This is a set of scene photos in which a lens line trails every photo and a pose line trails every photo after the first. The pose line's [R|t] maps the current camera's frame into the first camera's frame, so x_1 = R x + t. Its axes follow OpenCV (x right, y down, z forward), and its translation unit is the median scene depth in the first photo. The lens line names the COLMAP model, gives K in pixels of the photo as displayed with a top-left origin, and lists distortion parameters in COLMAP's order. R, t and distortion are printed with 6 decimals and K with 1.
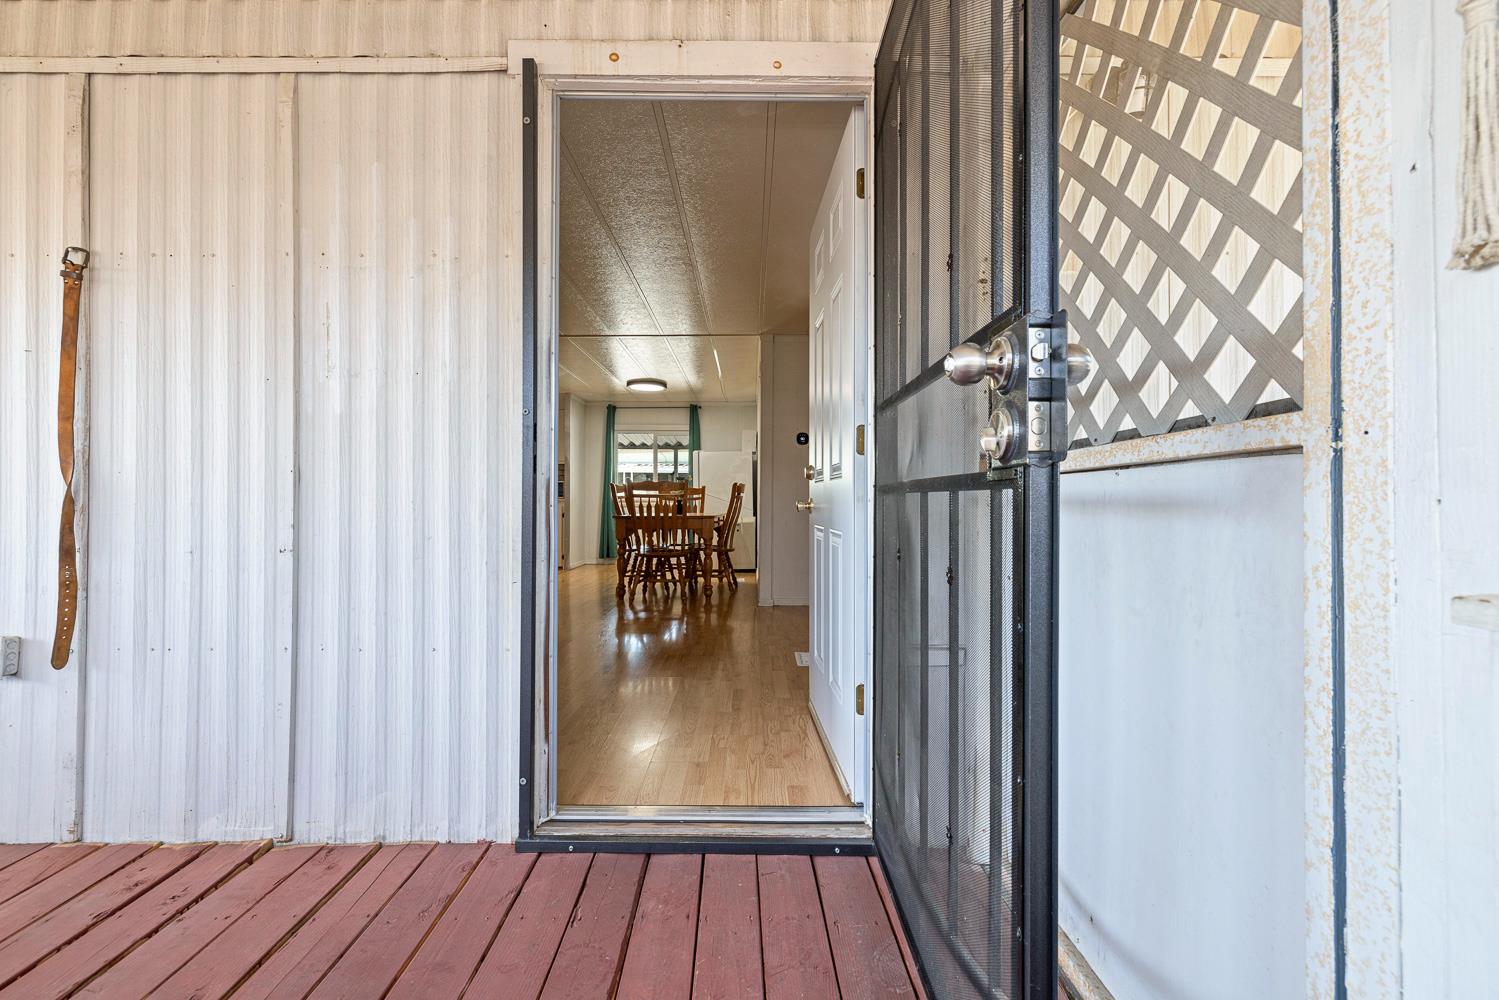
lens RADIAL K [[623.9, 0, 755.4], [0, 623.9, 485.7], [0, 0, 1]] dist [0.000902, 0.000099]
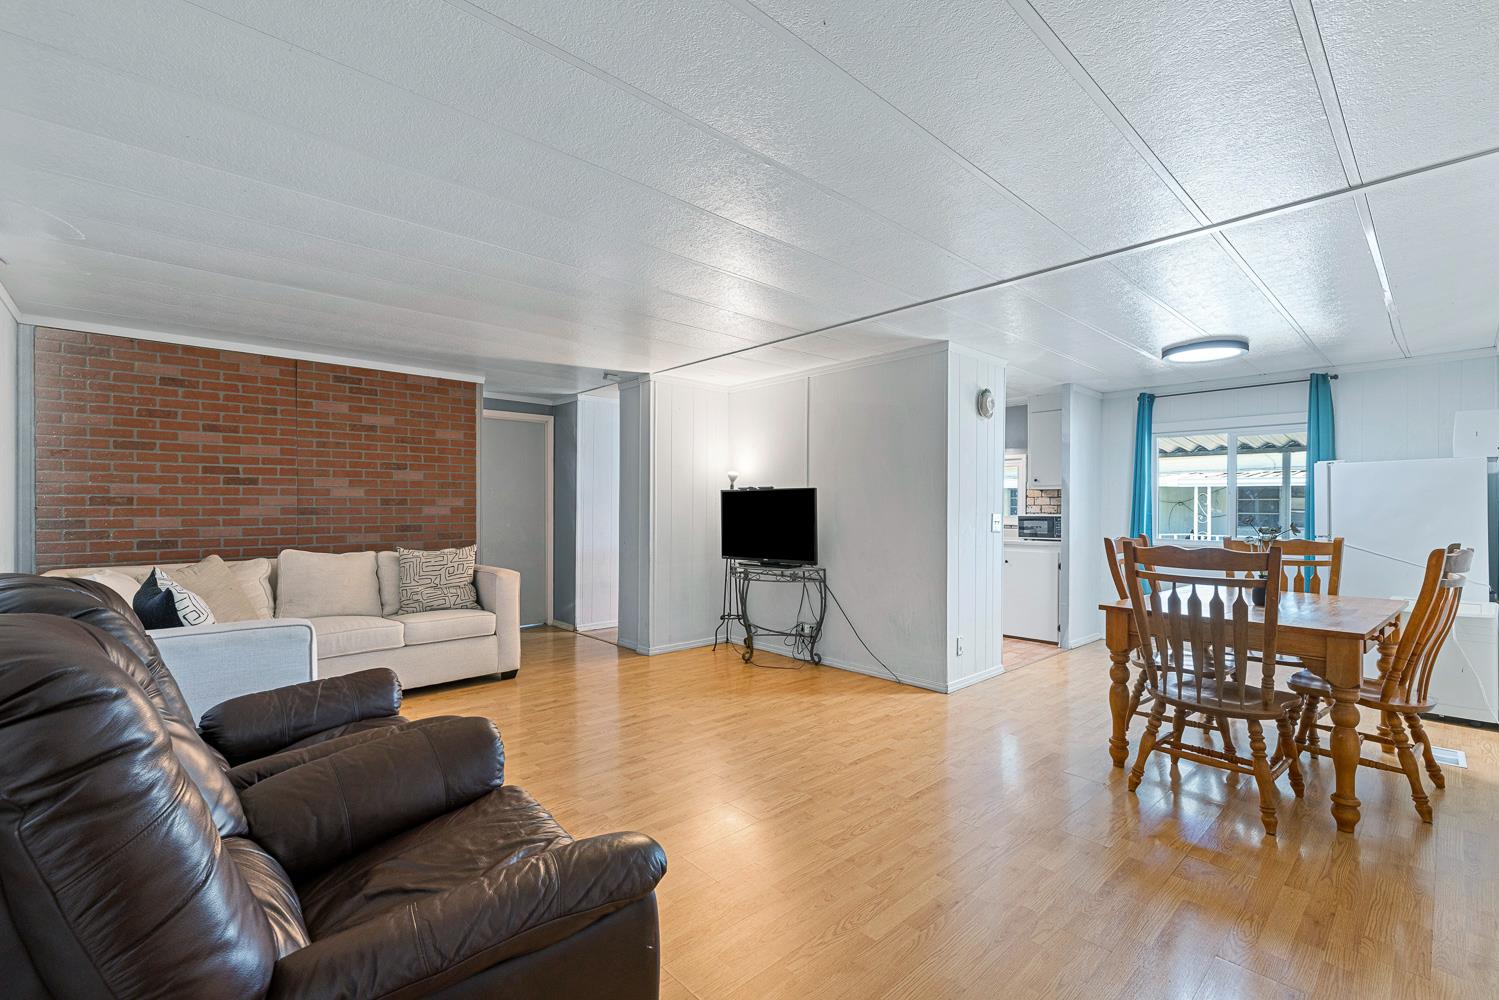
lens RADIAL K [[645.5, 0, 750.0], [0, 645.5, 505.6], [0, 0, 1]] dist [0.001295, 0.000399]
pose [[0.675158, 0.008403, -0.737625, -0.019372], [0.008560, 0.999779, 0.019225, -0.034420], [0.737624, -0.019294, 0.674936, 0.282358]]
